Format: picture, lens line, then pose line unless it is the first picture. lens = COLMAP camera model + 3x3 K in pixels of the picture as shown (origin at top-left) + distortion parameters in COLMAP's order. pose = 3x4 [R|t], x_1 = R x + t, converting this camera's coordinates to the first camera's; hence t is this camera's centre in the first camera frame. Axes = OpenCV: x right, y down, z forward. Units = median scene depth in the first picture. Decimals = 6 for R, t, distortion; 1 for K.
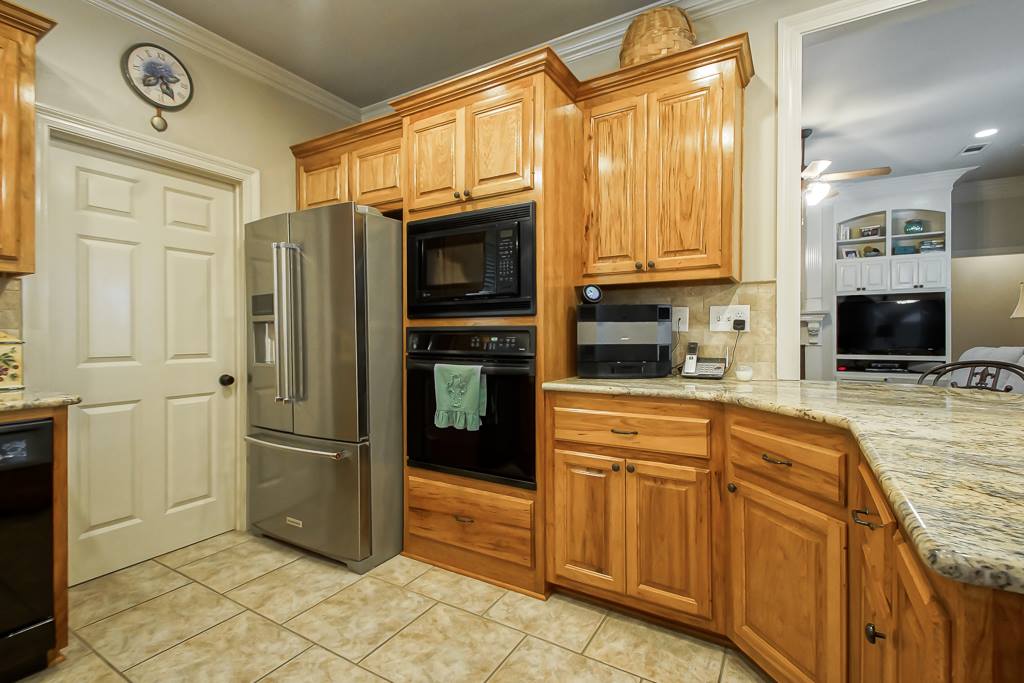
lens RADIAL K [[465.7, 0, 509.3], [0, 465.7, 339.6], [0, 0, 1]] dist [0.009784, -0.003942]
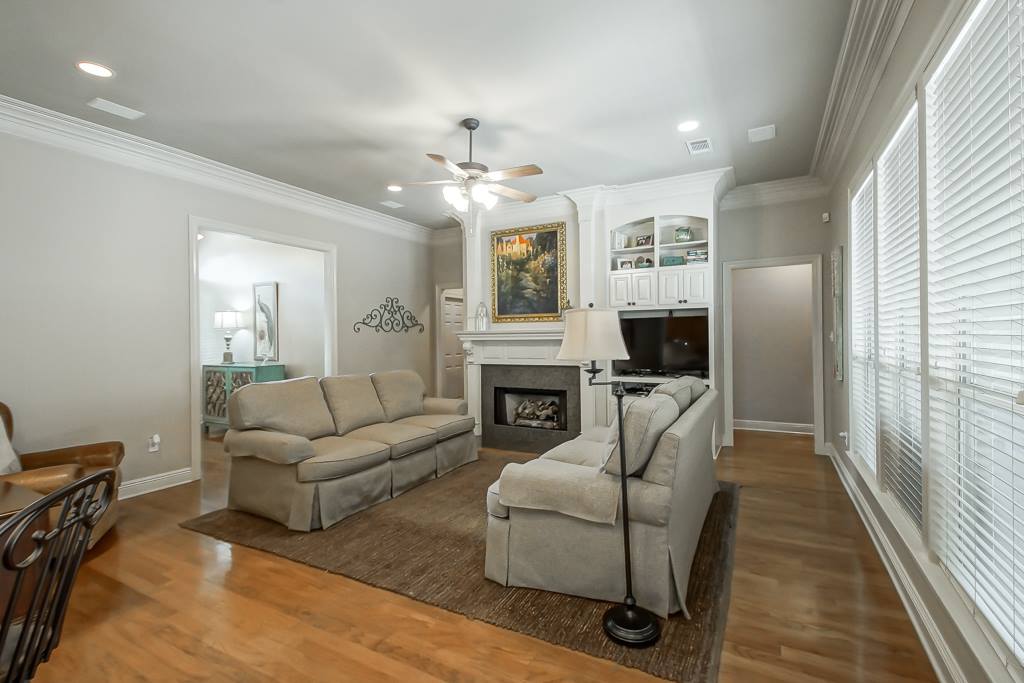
lens RADIAL K [[465.7, 0, 509.4], [0, 465.7, 335.5], [0, 0, 1]] dist [0.009784, -0.003942]
pose [[0.999616, -0.003488, 0.027491, 0.524858], [0.003885, 0.999889, -0.014394, -0.038335], [-0.027437, 0.014495, 0.999518, 0.124634]]
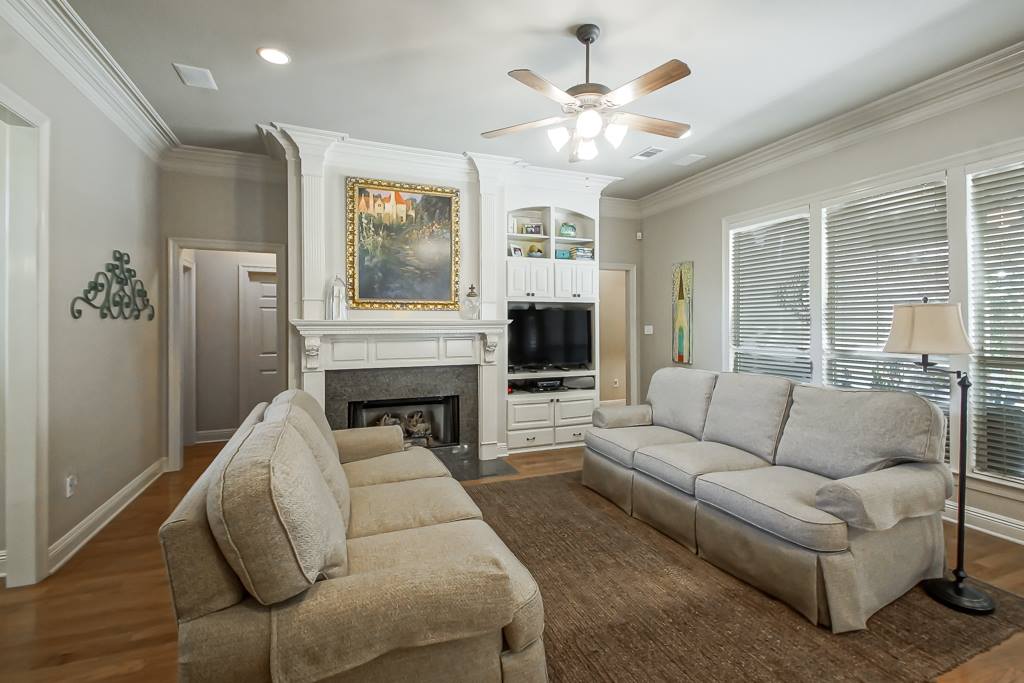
lens RADIAL K [[465.7, 0, 516.3], [0, 465.7, 324.7], [0, 0, 1]] dist [0.009784, -0.003942]
pose [[0.610592, 0.006048, 0.791922, 0.081646], [0.007987, 0.999873, -0.013794, -0.045924], [-0.791905, 0.014748, 0.610466, 0.544430]]
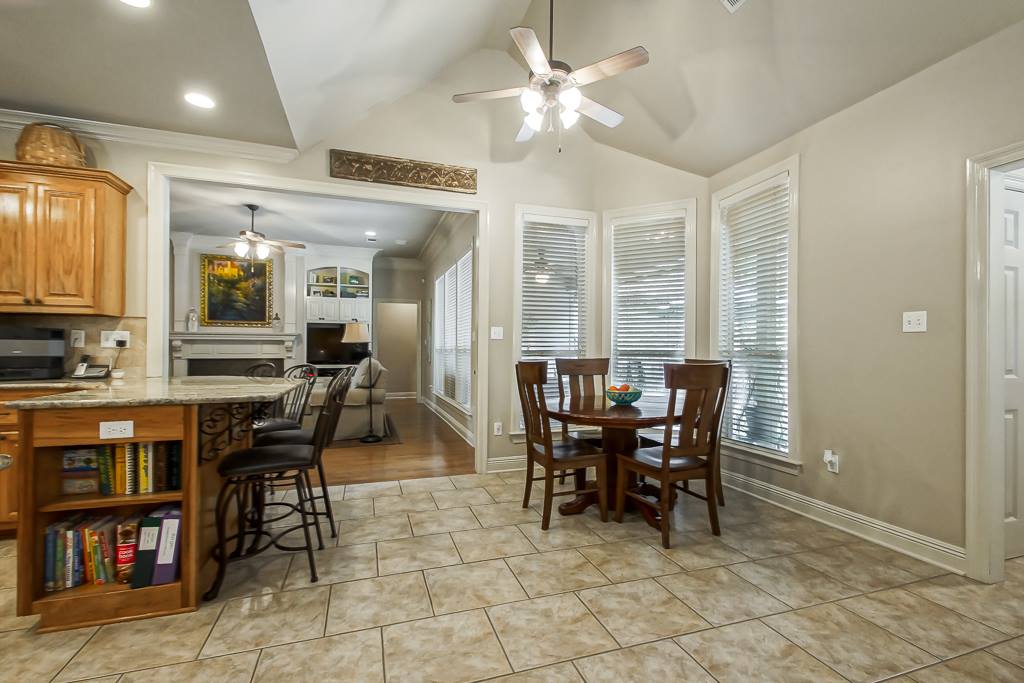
lens RADIAL K [[465.7, 0, 532.6], [0, 465.7, 346.9], [0, 0, 1]] dist [0.009784, -0.003942]
pose [[0.630066, 0.012931, 0.776434, 0.055057], [0.000584, 0.999853, -0.017126, 0.003082], [-0.776541, 0.011244, 0.629966, -0.423783]]
